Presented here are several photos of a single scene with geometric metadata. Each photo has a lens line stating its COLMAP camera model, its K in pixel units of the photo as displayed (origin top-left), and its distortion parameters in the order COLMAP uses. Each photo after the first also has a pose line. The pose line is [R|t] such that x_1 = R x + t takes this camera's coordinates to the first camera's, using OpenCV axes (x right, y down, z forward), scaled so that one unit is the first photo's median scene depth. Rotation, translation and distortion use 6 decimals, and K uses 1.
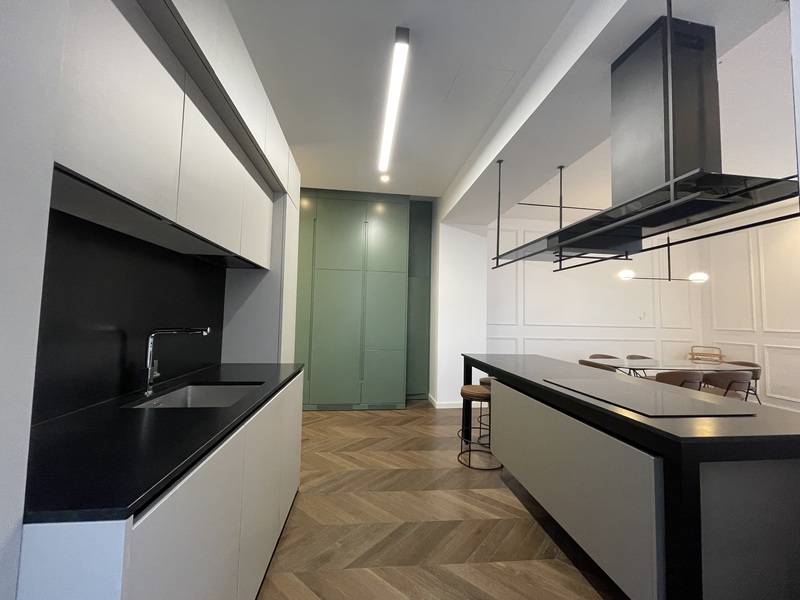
lens RADIAL K [[324.2, 0, 401.1], [0, 324.2, 296.7], [0, 0, 1]] dist [-0.000294, -0.000047]
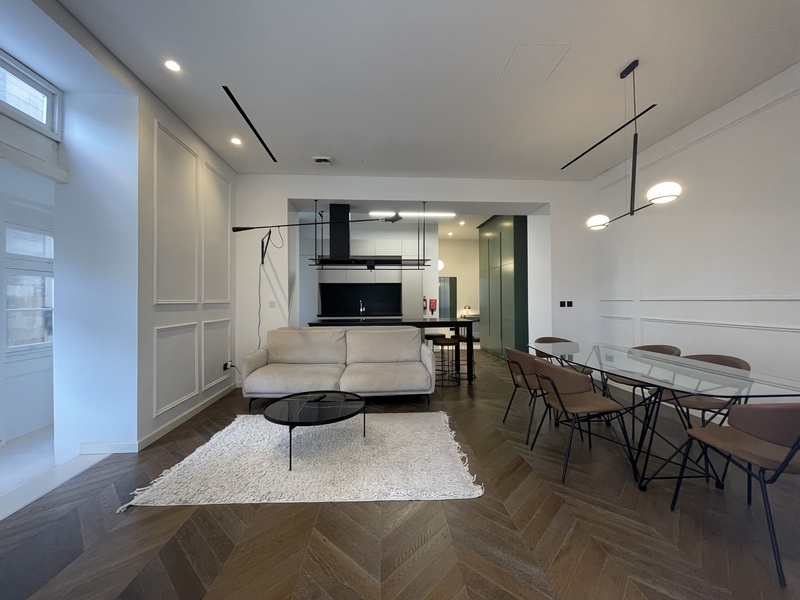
lens RADIAL K [[324.2, 0, 401.1], [0, 324.2, 296.7], [0, 0, 1]] dist [-0.000294, -0.000047]
pose [[-0.056565, -0.036039, -0.997748, 1.406571], [0.064807, 0.997108, -0.039690, 0.089468], [0.996293, -0.066906, -0.054066, 0.619345]]
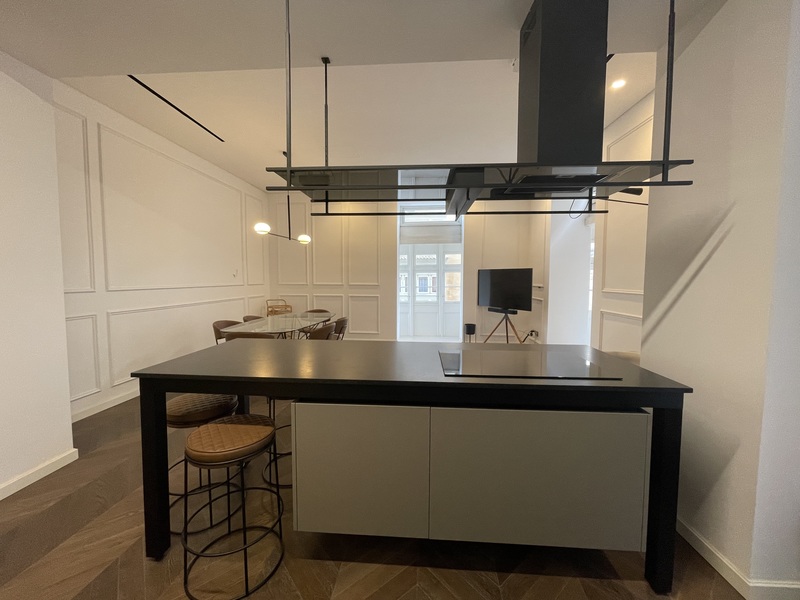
lens RADIAL K [[324.2, 0, 401.1], [0, 324.2, 296.7], [0, 0, 1]] dist [-0.000294, -0.000047]
pose [[0.187722, -0.080560, 0.978913, -0.118472], [-0.061149, 0.993739, 0.093506, 0.012464], [-0.980317, -0.077413, 0.181620, 0.457532]]
